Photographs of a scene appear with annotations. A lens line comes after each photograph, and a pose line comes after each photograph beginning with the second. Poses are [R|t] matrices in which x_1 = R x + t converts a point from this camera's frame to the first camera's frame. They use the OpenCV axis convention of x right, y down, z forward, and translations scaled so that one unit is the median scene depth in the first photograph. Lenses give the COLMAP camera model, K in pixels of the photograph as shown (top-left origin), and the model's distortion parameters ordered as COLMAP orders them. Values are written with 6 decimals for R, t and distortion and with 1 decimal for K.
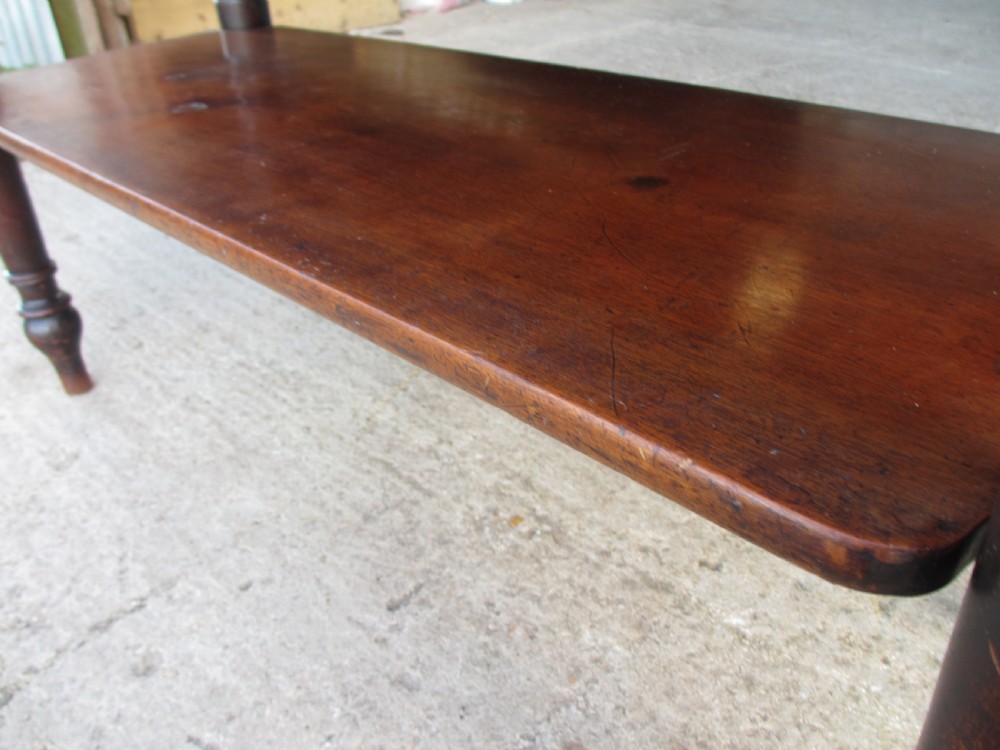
lens RADIAL K [[837.2, 0, 501.3], [0, 837.2, 376.7], [0, 0, 1]] dist [-0.056419, 0.020354]
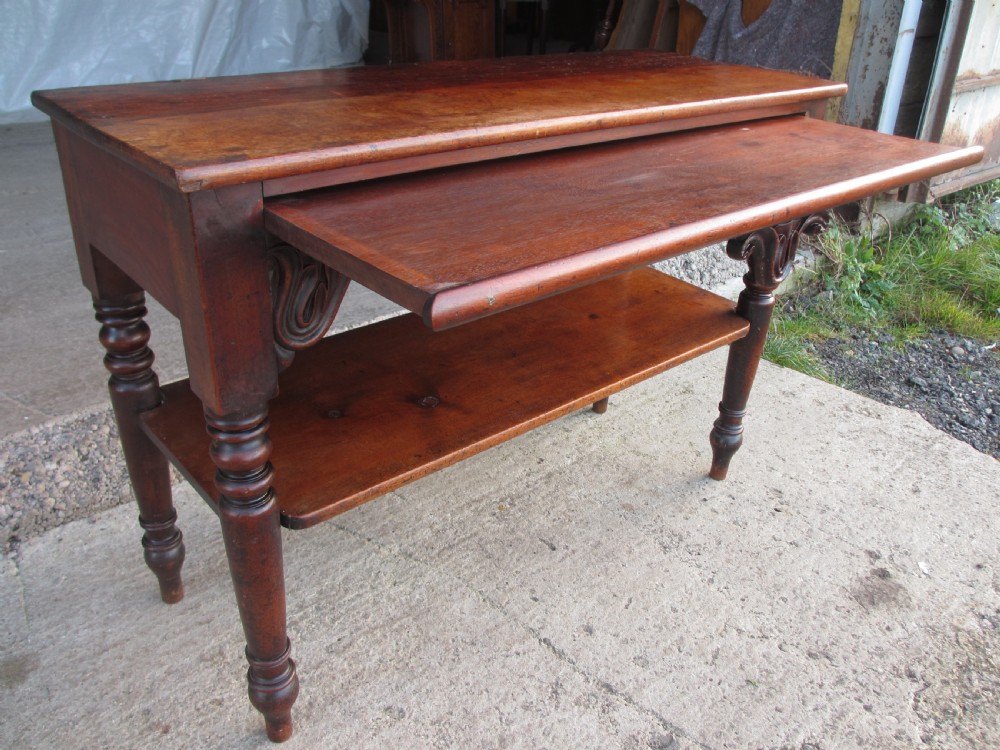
lens RADIAL K [[837.2, 0, 502.4], [0, 837.2, 380.3], [0, 0, 1]] dist [-0.056419, 0.020354]
pose [[0.052444, -0.423167, 0.904533, -1.810354], [0.486153, 0.802017, 0.347021, -0.837767], [-0.872298, 0.421543, 0.247785, 0.384887]]
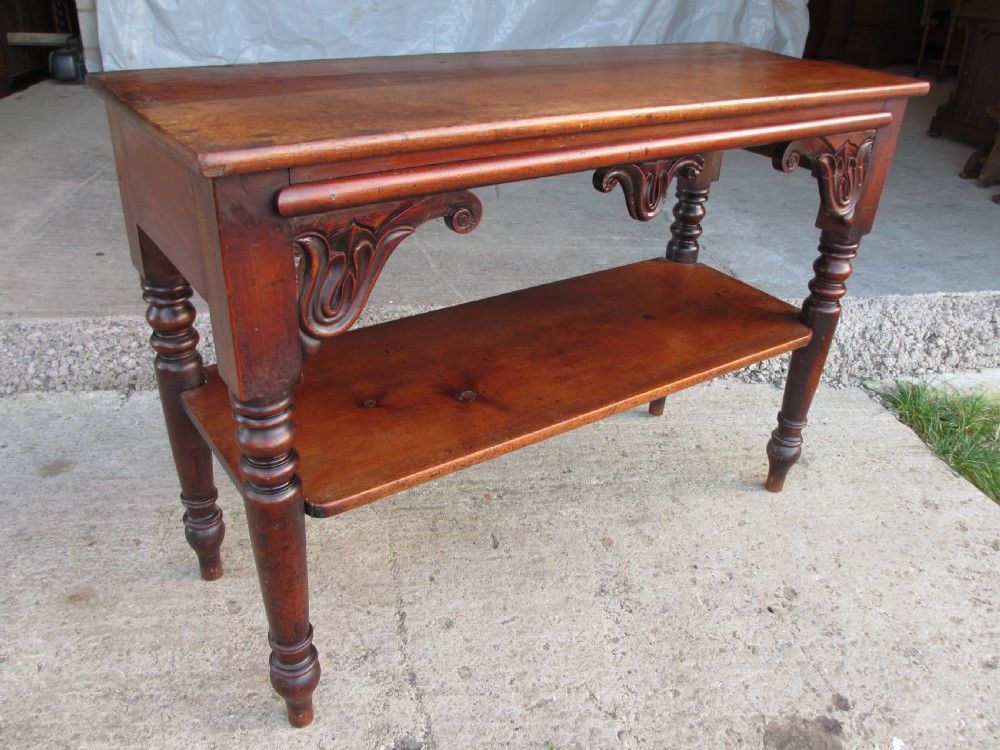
lens RADIAL K [[837.2, 0, 505.6], [0, 837.2, 374.4], [0, 0, 1]] dist [-0.056419, 0.020354]
pose [[0.598156, -0.300174, 0.743038, -1.470741], [0.355106, 0.930481, 0.090032, -0.289576], [-0.718408, 0.210004, 0.663166, -0.472192]]
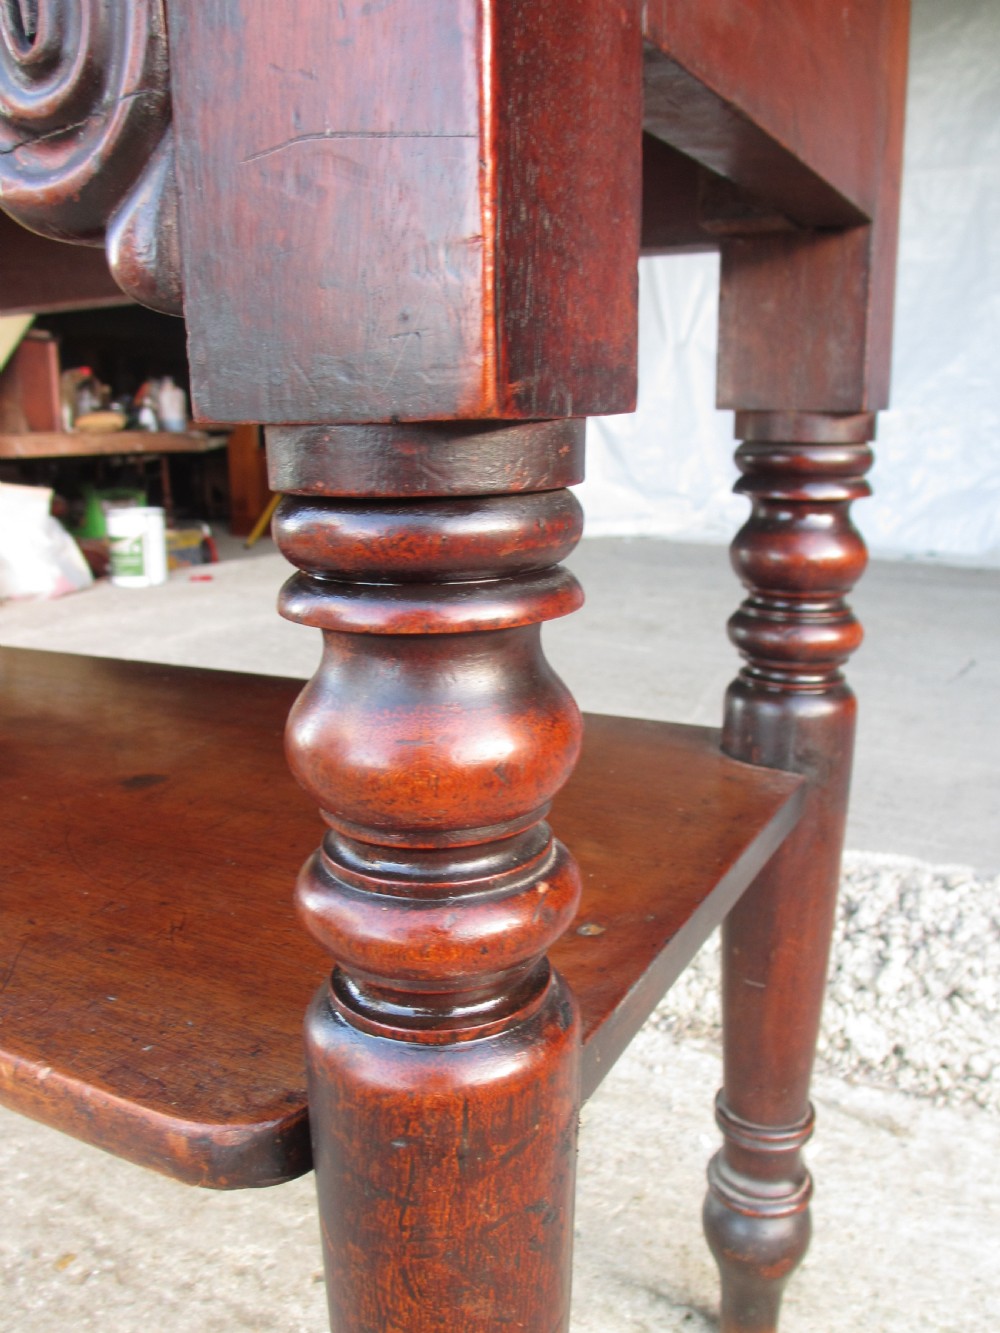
lens RADIAL K [[1116.0, 0, 494.7], [0, 1116.0, 663.9], [0, 0, 1]] dist [-0.056419, 0.020354]
pose [[0.958645, -0.028270, 0.283198, 0.127416], [0.124104, 0.936991, -0.326568, 0.048375], [-0.256122, 0.348208, 0.901750, -0.116466]]
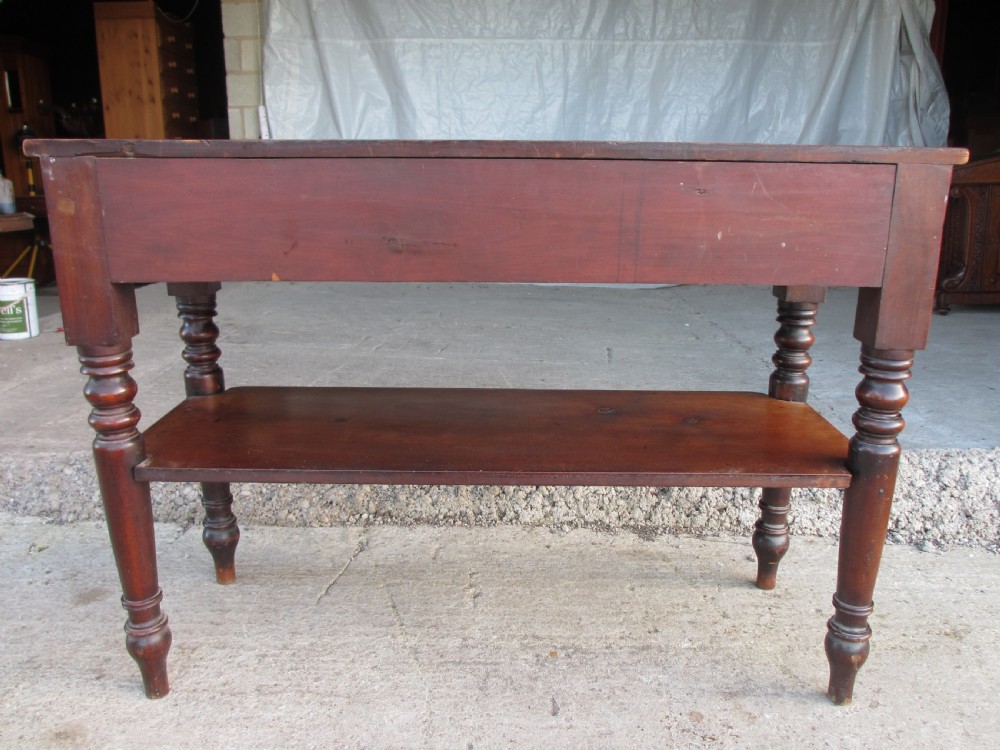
lens RADIAL K [[837.2, 0, 503.9], [0, 837.2, 370.7], [0, 0, 1]] dist [-0.056419, 0.020354]
pose [[0.721481, -0.114950, 0.682826, -1.223741], [0.329645, 0.924226, -0.192719, -0.073823], [-0.608933, 0.364133, 0.704704, -0.366941]]
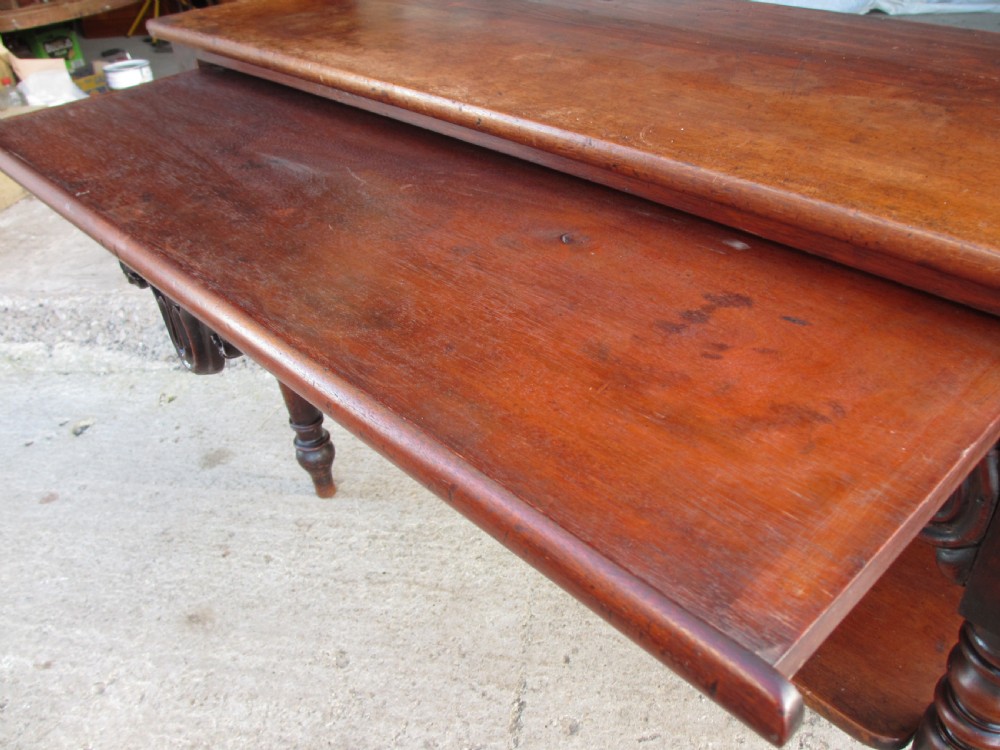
lens RADIAL K [[837.2, 0, 503.2], [0, 837.2, 375.3], [0, 0, 1]] dist [-0.056419, 0.020354]
pose [[0.822563, -0.311661, 0.475665, -0.981844], [0.318215, 0.945489, 0.069208, -0.399760], [-0.471305, 0.094436, 0.876900, -0.366326]]
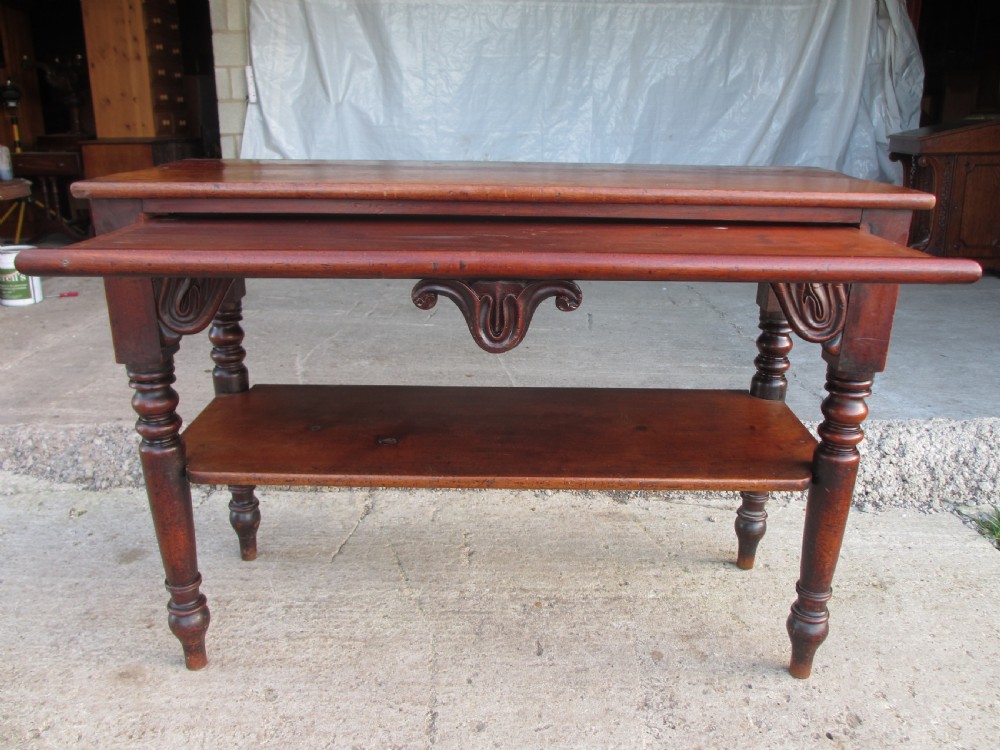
lens RADIAL K [[837.2, 0, 503.4], [0, 837.2, 369.1], [0, 0, 1]] dist [-0.056419, 0.020354]
pose [[0.706861, -0.157725, 0.689544, -1.412910], [0.332437, 0.934532, -0.127023, -0.135330], [-0.624366, 0.319017, 0.713018, -0.581663]]
